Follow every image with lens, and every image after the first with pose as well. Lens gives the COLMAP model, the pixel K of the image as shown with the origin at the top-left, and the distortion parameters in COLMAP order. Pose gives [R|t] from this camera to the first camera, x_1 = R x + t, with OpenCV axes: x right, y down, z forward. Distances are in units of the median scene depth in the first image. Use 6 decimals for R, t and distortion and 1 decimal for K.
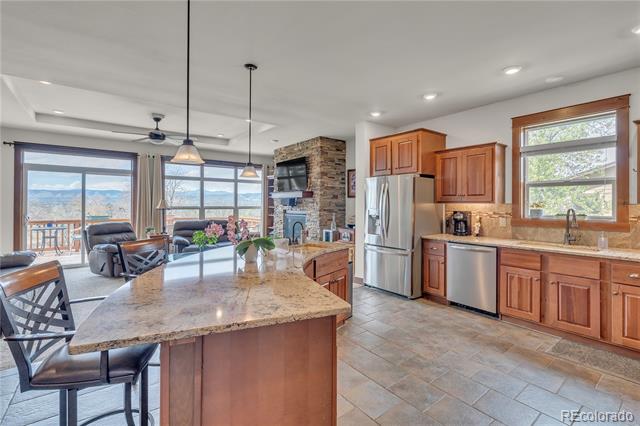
lens RADIAL K [[293.8, 0, 321.1], [0, 293.8, 203.1], [0, 0, 1]] dist [-0.001929, 0.000099]
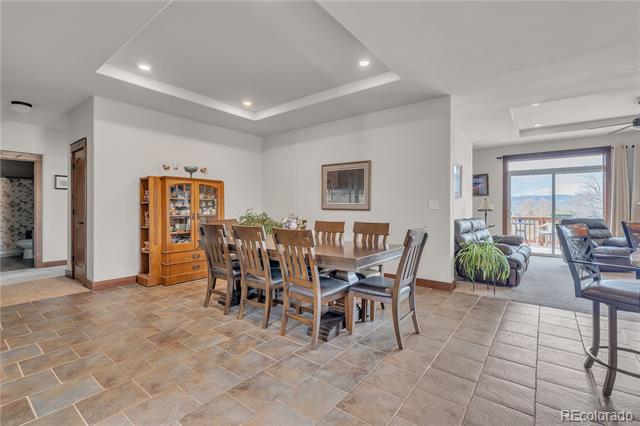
lens RADIAL K [[290.8, 0, 321.3], [0, 290.8, 209.0], [0, 0, 1]] dist [-0.000465, 0.000431]
pose [[0.261841, -0.001301, -0.965110, 0.034292], [0.006035, 0.999982, 0.000289, 0.028225], [0.965092, -0.005900, 0.261844, -0.157492]]
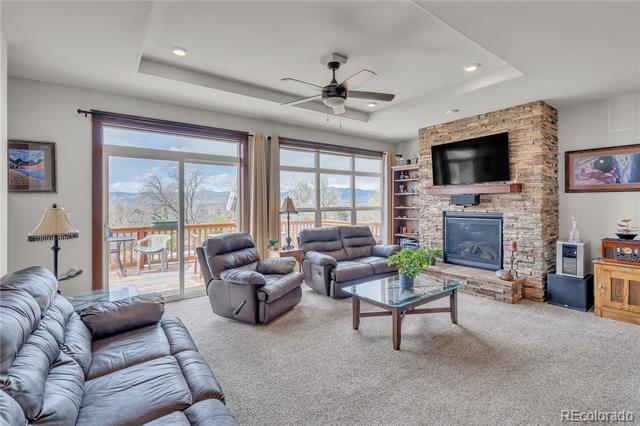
lens RADIAL K [[293.8, 0, 321.1], [0, 293.8, 203.1], [0, 0, 1]] dist [-0.001929, 0.000099]
pose [[0.999857, -0.010723, -0.013061, -0.487947], [0.010733, 0.999942, 0.000691, -0.001139], [0.013052, -0.000831, 0.999914, 0.330594]]
